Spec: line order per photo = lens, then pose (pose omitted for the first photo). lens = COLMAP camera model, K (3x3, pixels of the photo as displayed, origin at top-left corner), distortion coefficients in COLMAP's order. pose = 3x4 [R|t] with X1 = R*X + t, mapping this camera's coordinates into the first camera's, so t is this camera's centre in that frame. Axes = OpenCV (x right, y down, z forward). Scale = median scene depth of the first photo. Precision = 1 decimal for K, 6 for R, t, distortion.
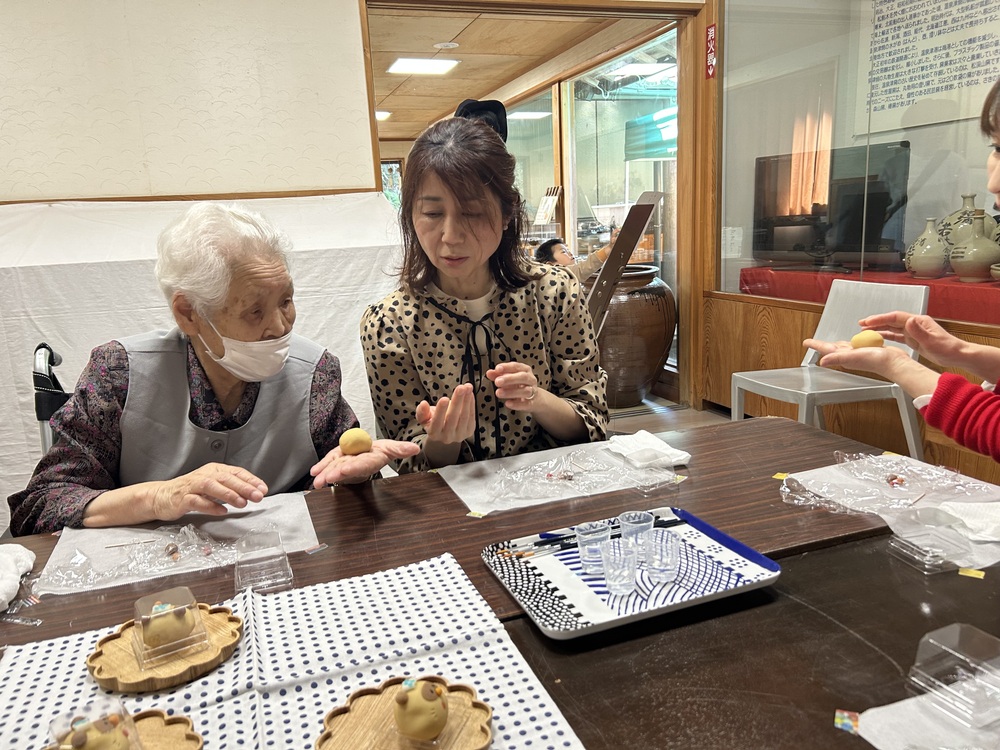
lens RADIAL K [[744.7, 0, 497.2], [0, 744.7, 380.8], [0, 0, 1]] dist [0.011935, -0.033505]
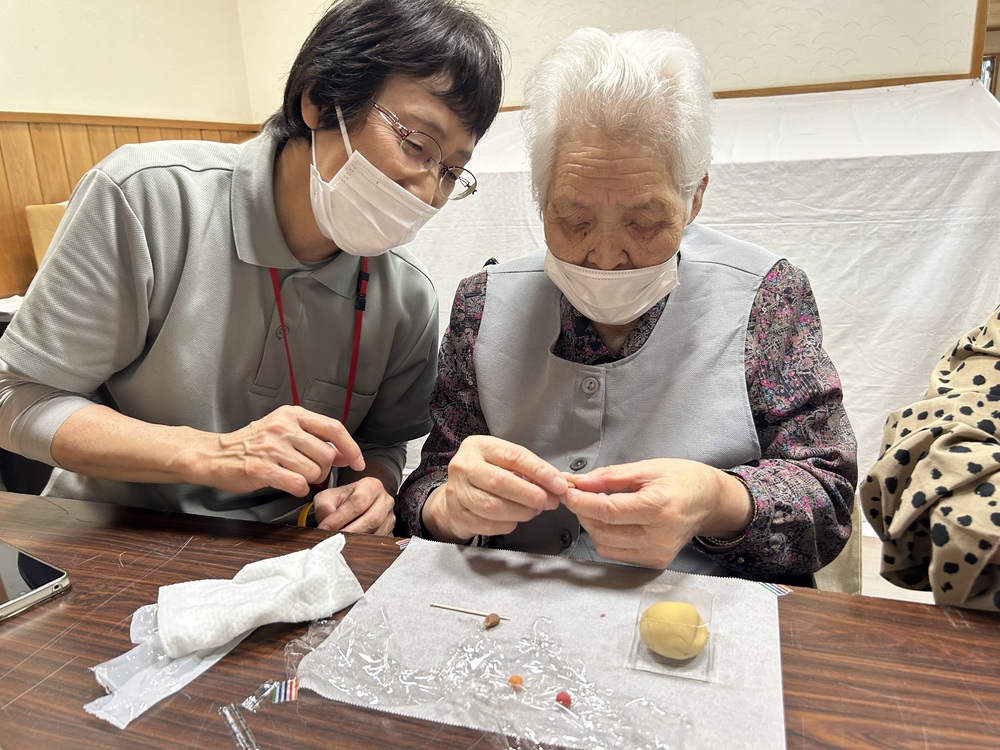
lens RADIAL K [[744.7, 0, 496.4], [0, 744.7, 380.2], [0, 0, 1]] dist [0.011935, -0.033505]
pose [[0.790114, 0.175924, -0.587172, -0.061649], [-0.130229, 0.984238, 0.119651, -0.001145], [0.598966, -0.018071, 0.800570, 0.193135]]
